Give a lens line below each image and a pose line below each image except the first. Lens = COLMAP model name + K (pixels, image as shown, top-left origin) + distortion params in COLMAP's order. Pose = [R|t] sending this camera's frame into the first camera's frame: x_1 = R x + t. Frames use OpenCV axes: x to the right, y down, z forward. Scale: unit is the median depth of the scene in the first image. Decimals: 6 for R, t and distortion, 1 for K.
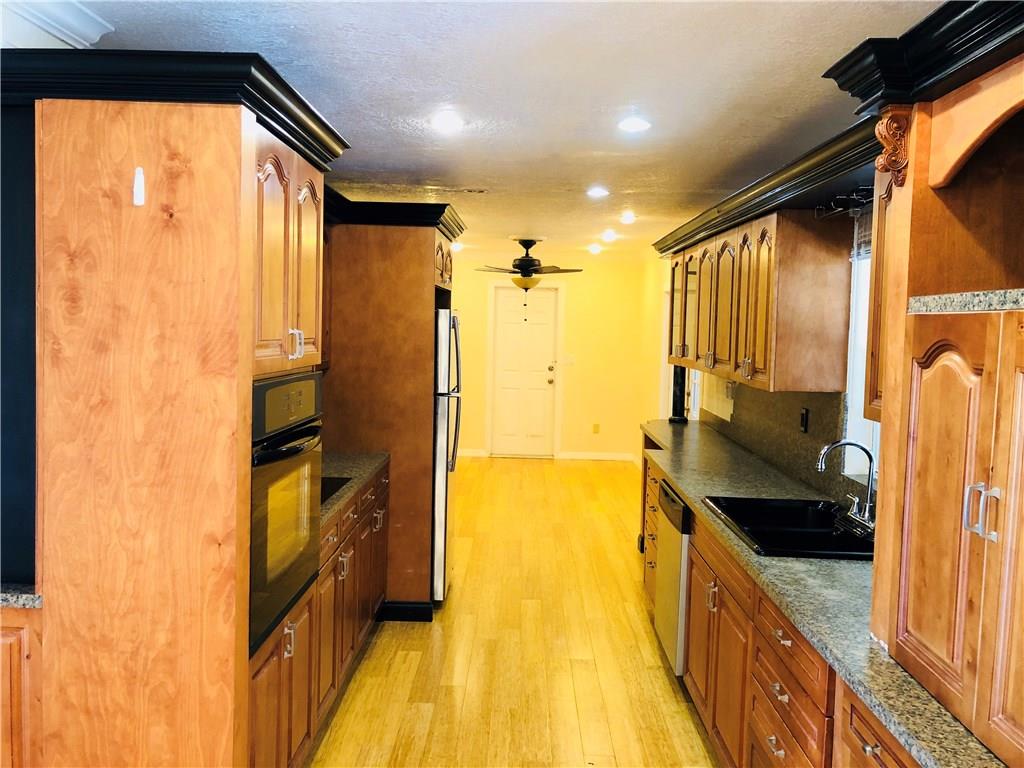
lens RADIAL K [[839.7, 0, 513.4], [0, 839.7, 382.7], [0, 0, 1]] dist [0.035134, -0.041380]
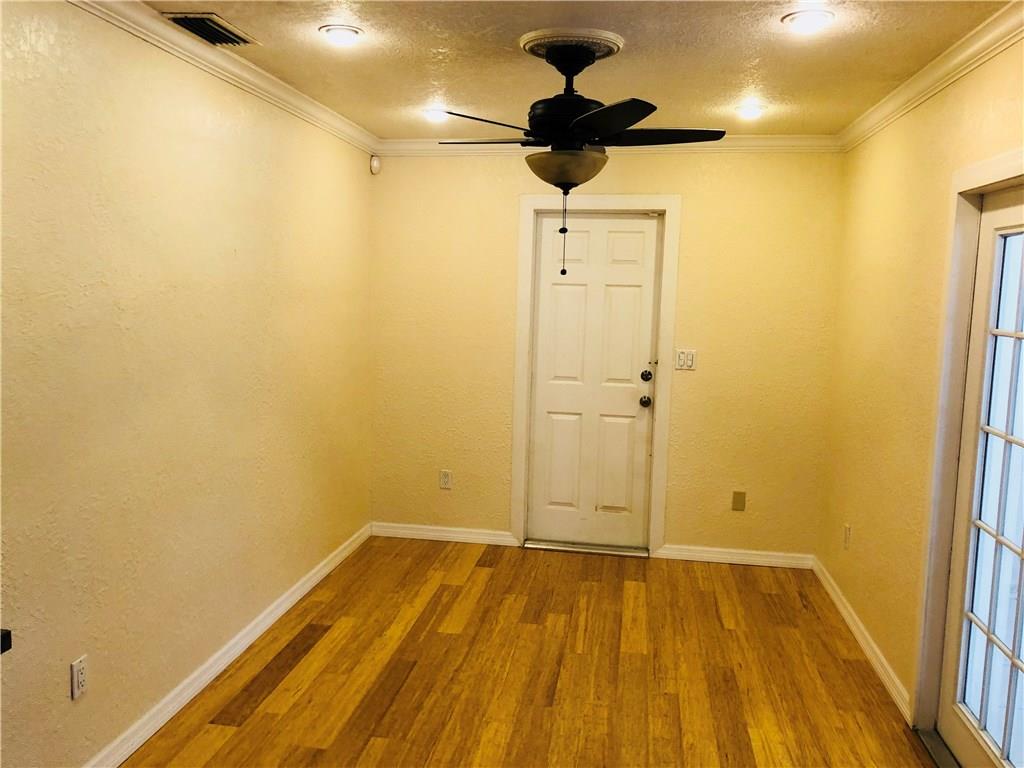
lens RADIAL K [[839.7, 0, 507.5], [0, 839.7, 380.7], [0, 0, 1]] dist [0.035134, -0.041380]
pose [[0.989160, 0.017028, -0.145850, 0.036071], [-0.011639, 0.999221, 0.037720, -0.031922], [0.146379, -0.035613, 0.988587, 0.502176]]
